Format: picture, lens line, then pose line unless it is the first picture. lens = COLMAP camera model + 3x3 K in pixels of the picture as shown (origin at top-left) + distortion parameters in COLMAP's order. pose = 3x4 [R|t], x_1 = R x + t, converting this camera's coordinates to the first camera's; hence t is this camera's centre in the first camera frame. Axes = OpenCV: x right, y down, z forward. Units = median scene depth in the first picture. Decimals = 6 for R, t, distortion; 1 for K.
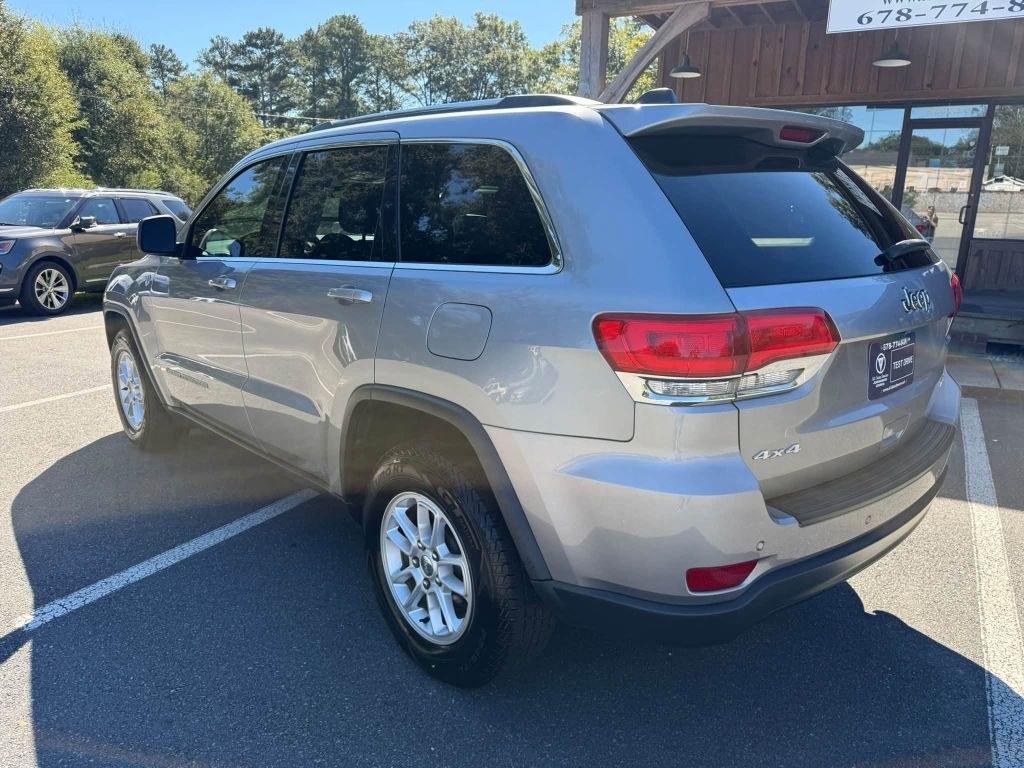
lens RADIAL K [[738.9, 0, 507.4], [0, 738.9, 384.2], [0, 0, 1]] dist [-0.002128, 0.000095]
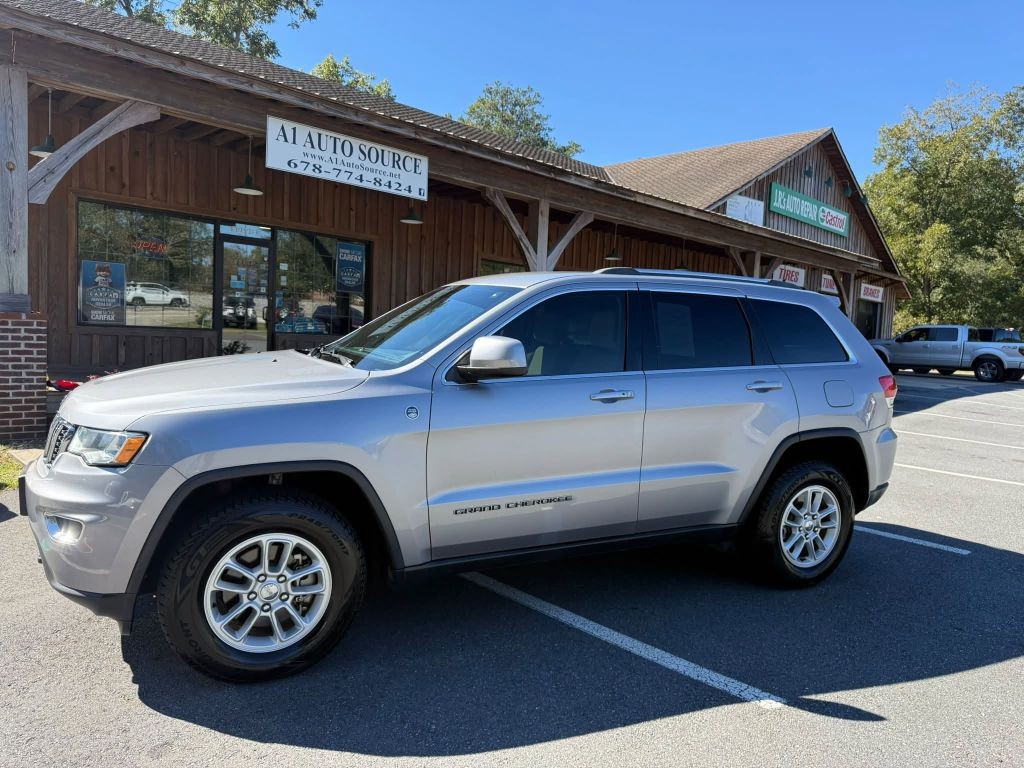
lens RADIAL K [[729.6, 0, 515.0], [0, 729.6, 390.4], [0, 0, 1]] dist [0.026178, -0.047297]
pose [[0.255188, -0.088910, 0.962795, -0.659135], [0.185358, 0.981793, 0.041536, -0.095989], [-0.948958, 0.167862, 0.267022, 0.370449]]
